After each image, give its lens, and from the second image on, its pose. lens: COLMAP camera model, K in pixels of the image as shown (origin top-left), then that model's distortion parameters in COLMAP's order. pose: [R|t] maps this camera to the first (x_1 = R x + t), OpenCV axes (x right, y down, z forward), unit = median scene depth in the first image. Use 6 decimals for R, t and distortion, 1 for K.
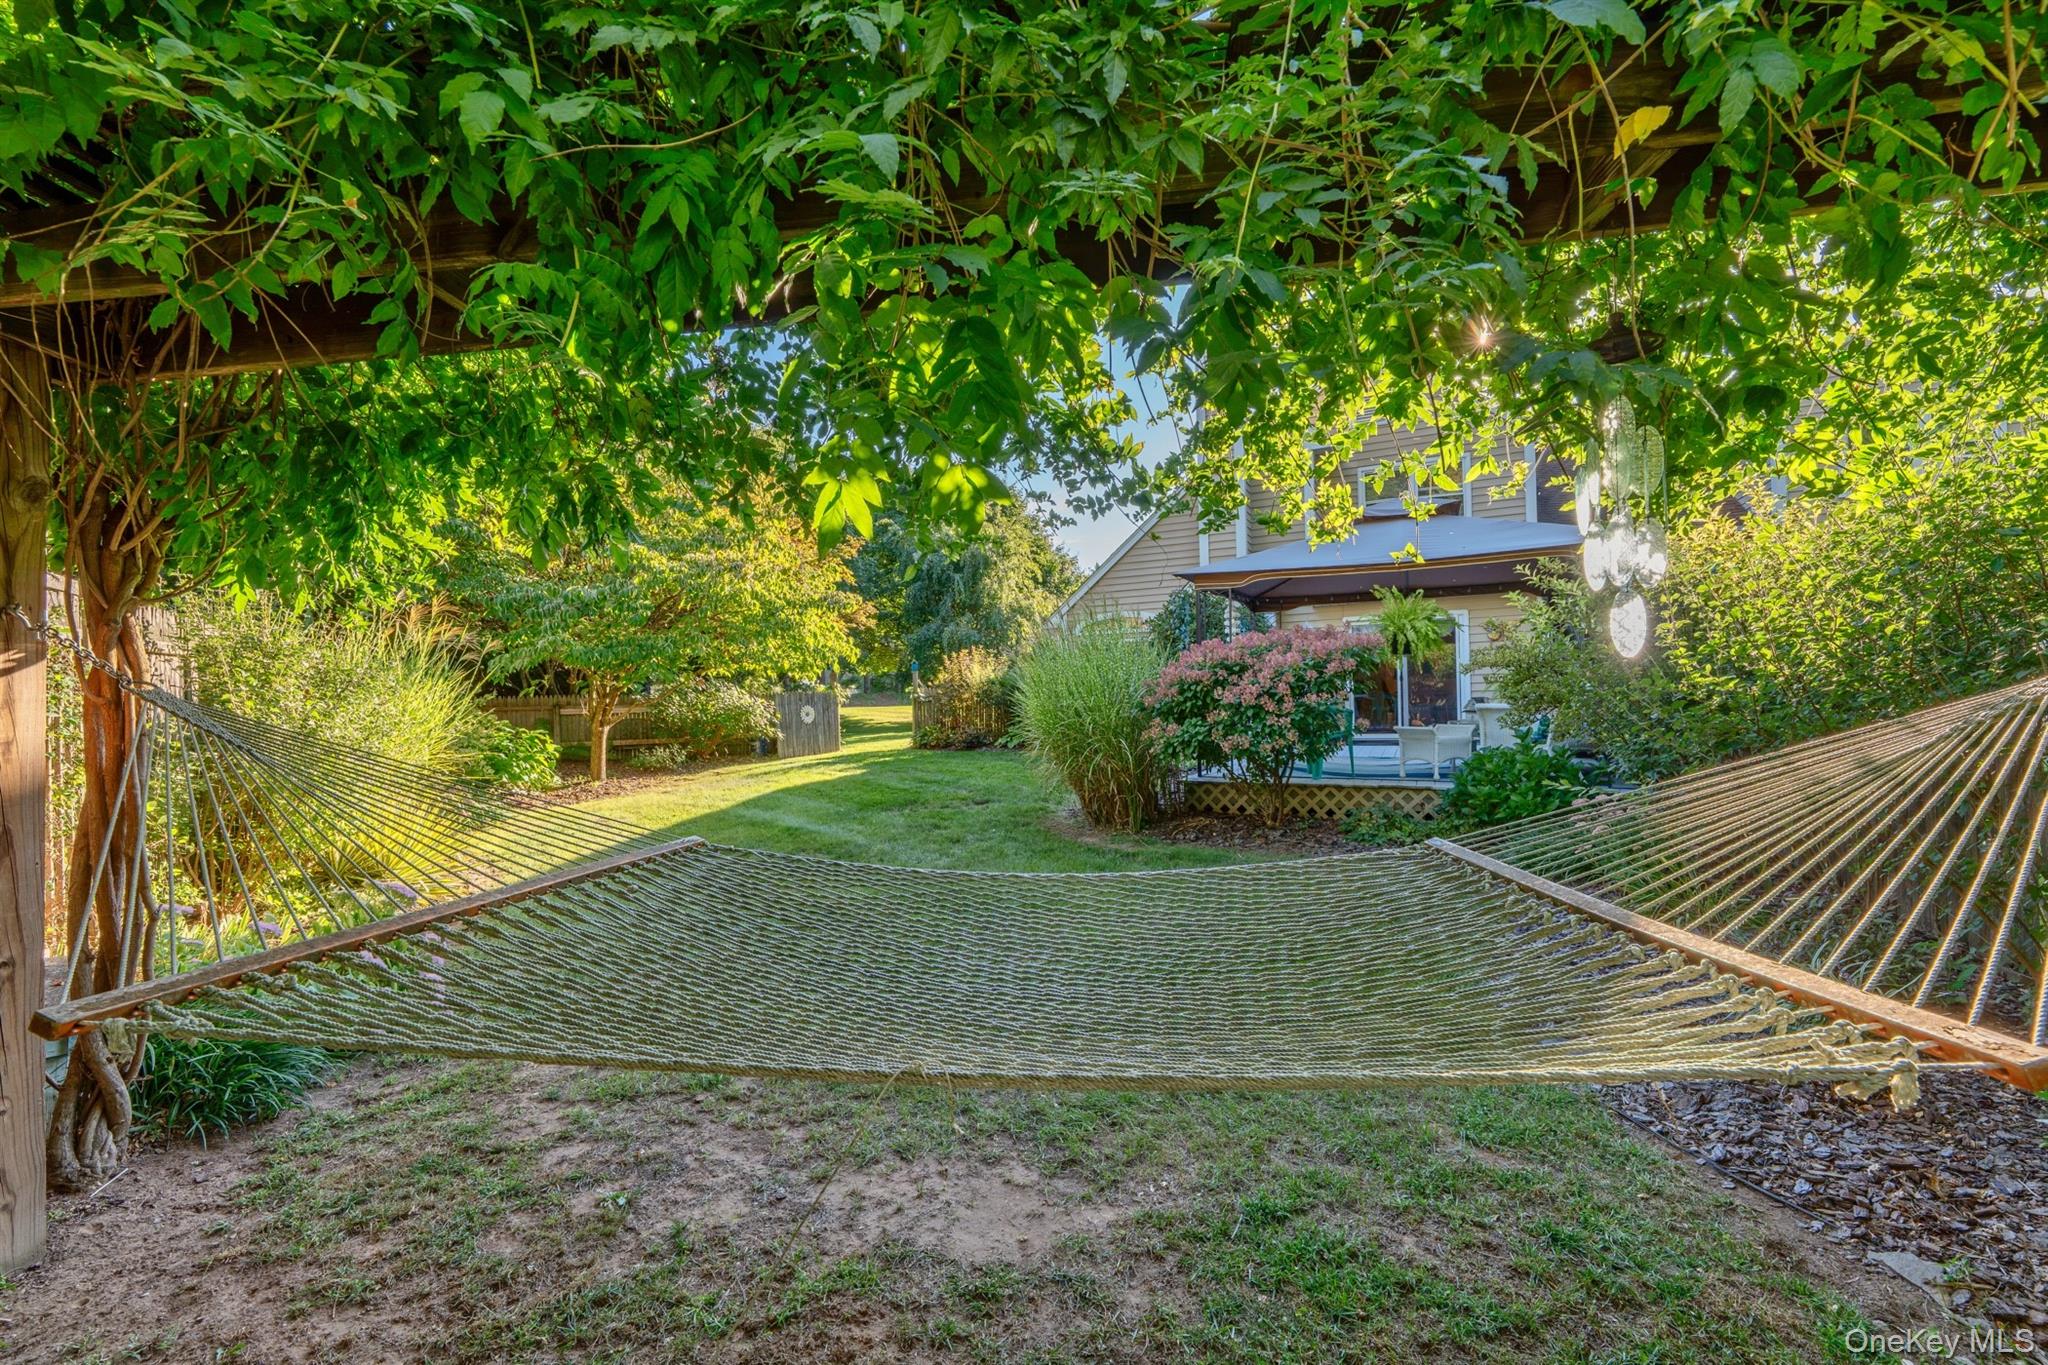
lens RADIAL K [[831.2, 0, 1025.0], [0, 831.2, 689.9], [0, 0, 1]] dist [0.003552, -0.001168]
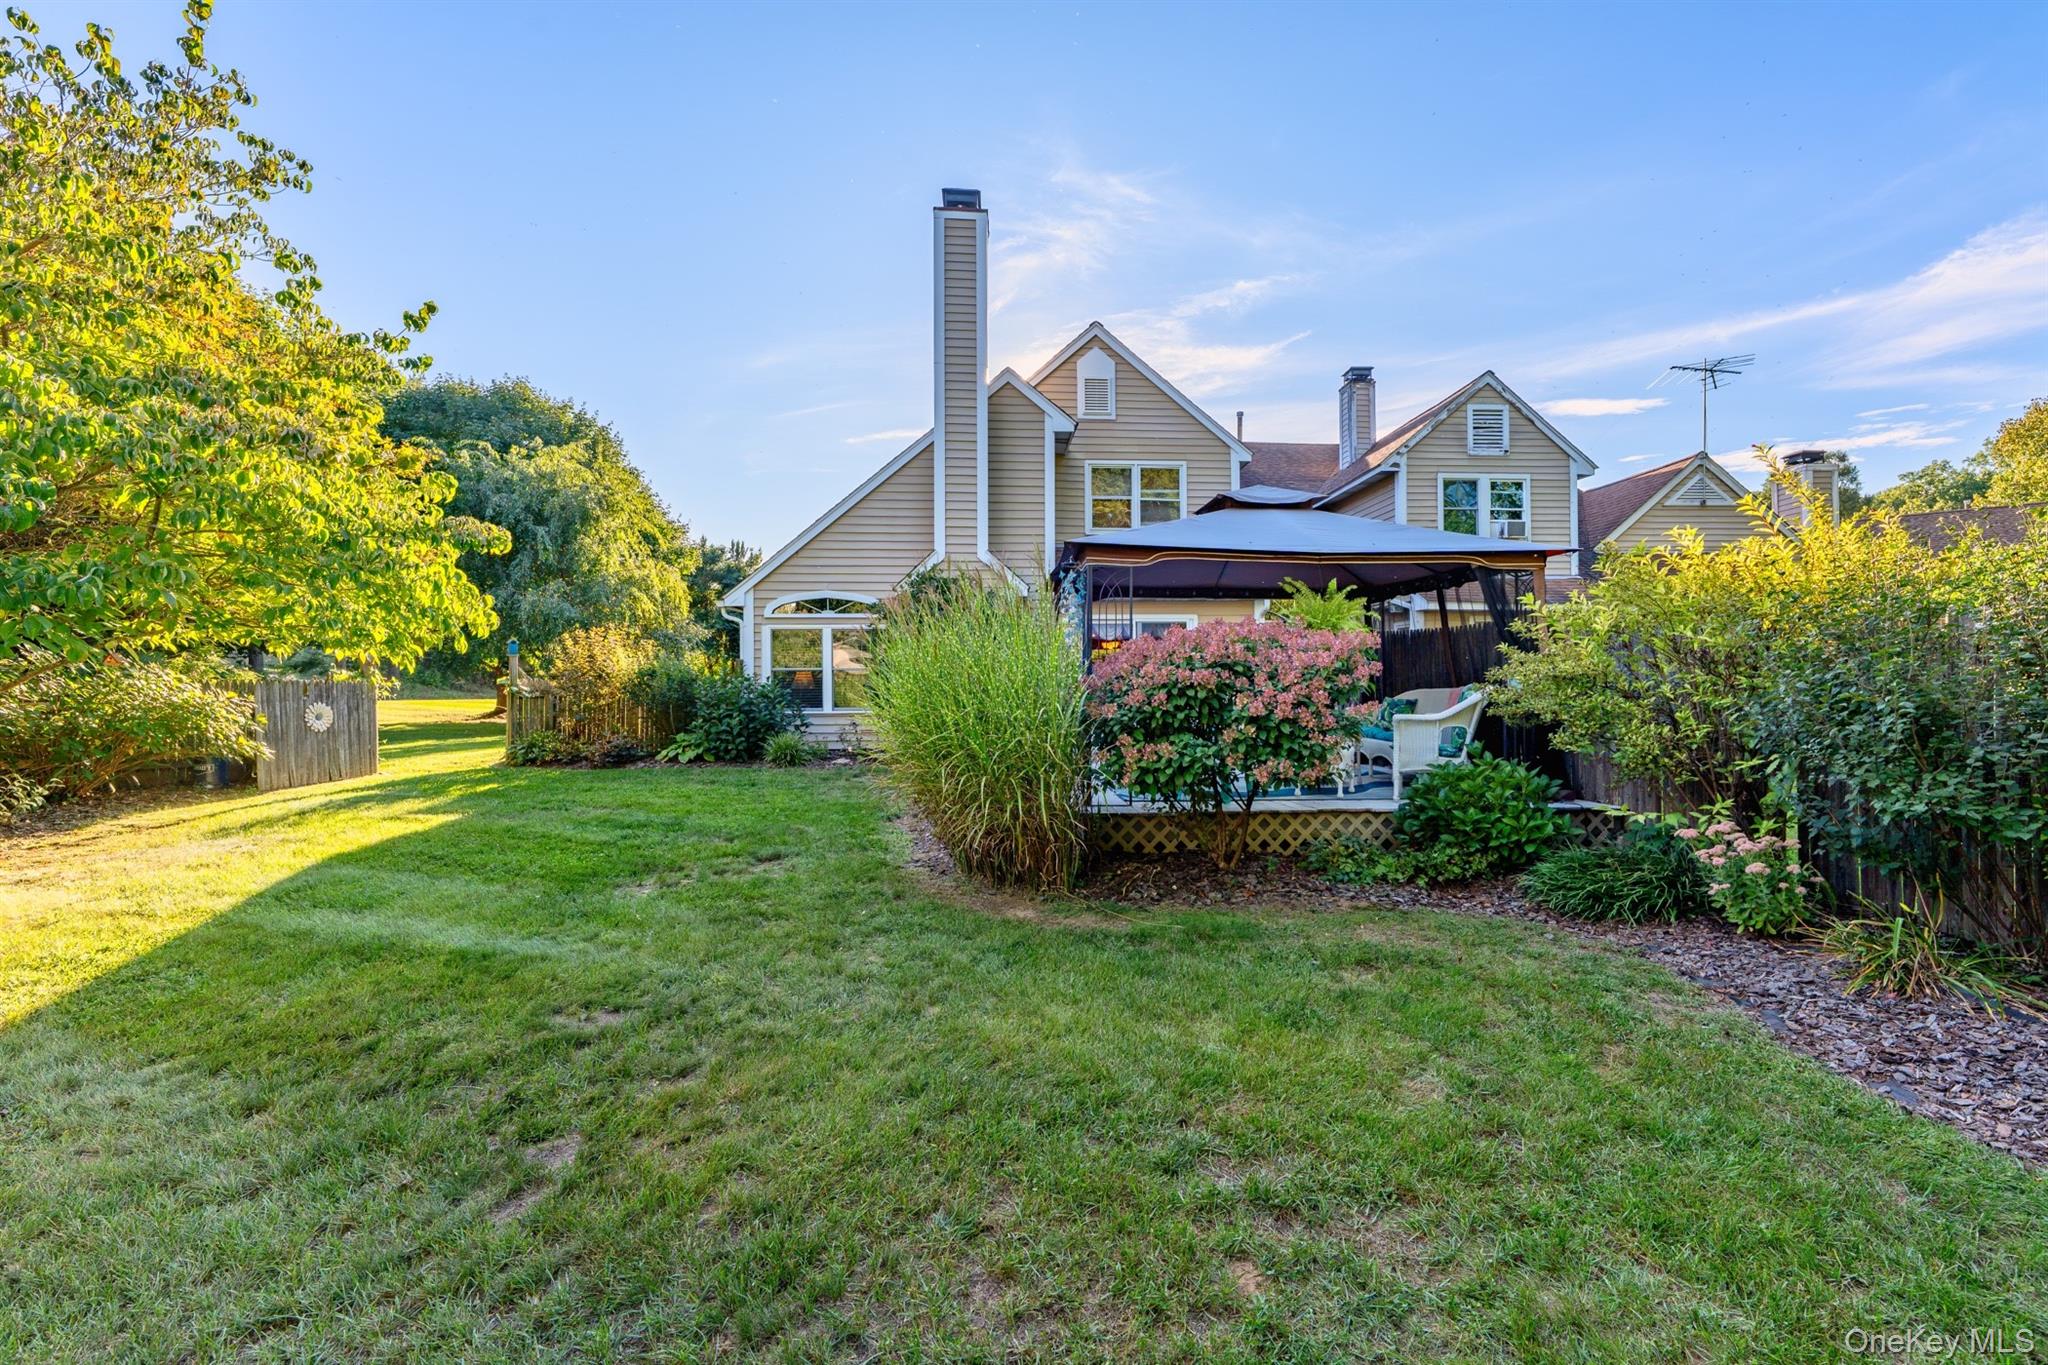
lens RADIAL K [[831.2, 0, 1029.5], [0, 831.2, 670.7], [0, 0, 1]] dist [0.003552, -0.001168]
pose [[0.858983, 0.026917, 0.511296, -0.129111], [-0.018519, 0.999597, -0.021512, -0.001705], [-0.511669, 0.009010, 0.859135, 0.198994]]
